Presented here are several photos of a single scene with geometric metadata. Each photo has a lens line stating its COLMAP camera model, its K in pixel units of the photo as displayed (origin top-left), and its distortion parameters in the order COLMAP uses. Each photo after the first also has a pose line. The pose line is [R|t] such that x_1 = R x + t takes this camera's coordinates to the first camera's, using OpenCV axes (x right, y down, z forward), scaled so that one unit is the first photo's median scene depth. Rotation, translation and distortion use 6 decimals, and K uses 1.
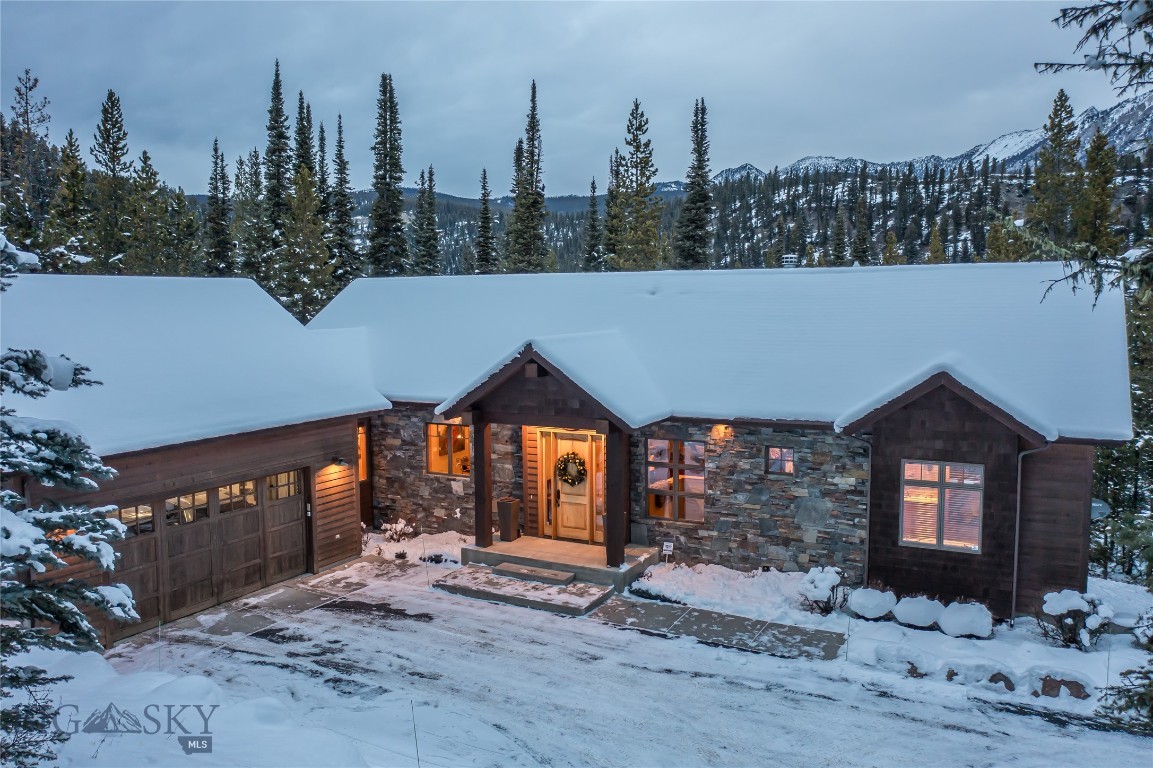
lens RADIAL K [[894.1, 0, 578.4], [0, 894.1, 402.6], [0, 0, 1]] dist [-0.006035, -0.013345]
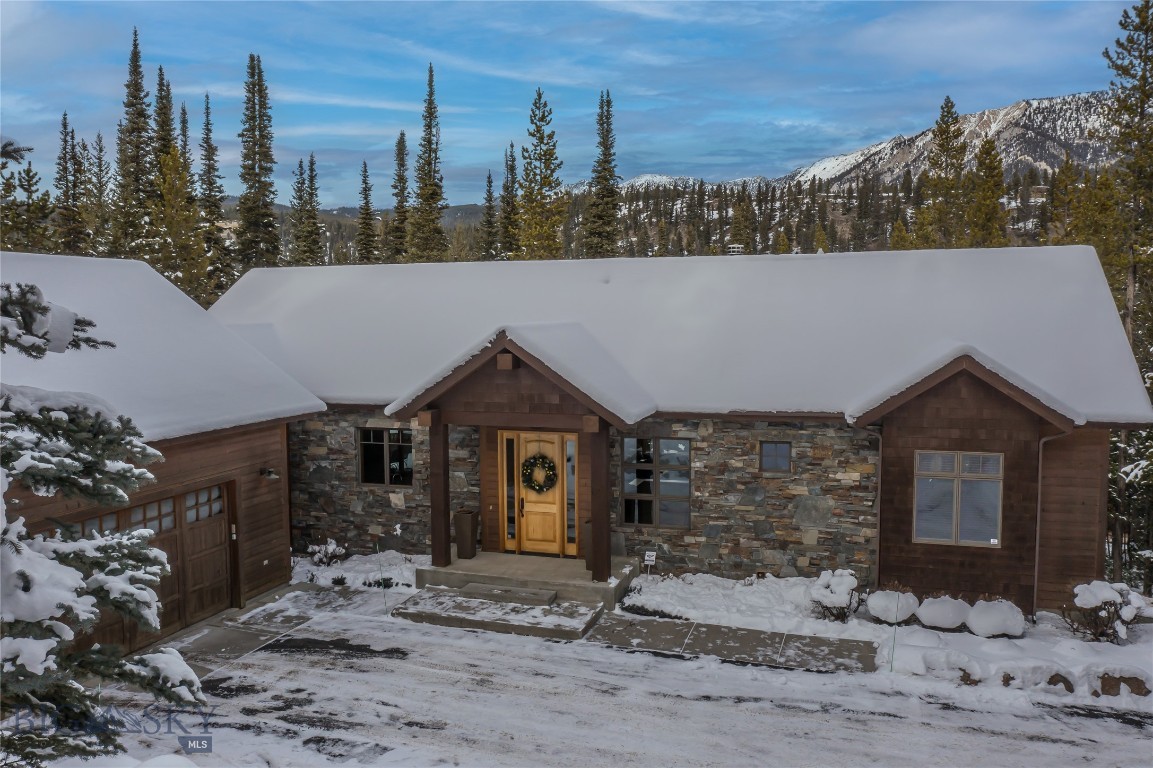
lens RADIAL K [[894.1, 0, 578.4], [0, 894.1, 402.6], [0, 0, 1]] dist [-0.006035, -0.013345]
pose [[0.984969, -0.017448, 0.171848, -0.131948], [0.019856, 0.999727, -0.012308, 0.016025], [-0.171587, 0.015535, 0.985047, 0.123717]]
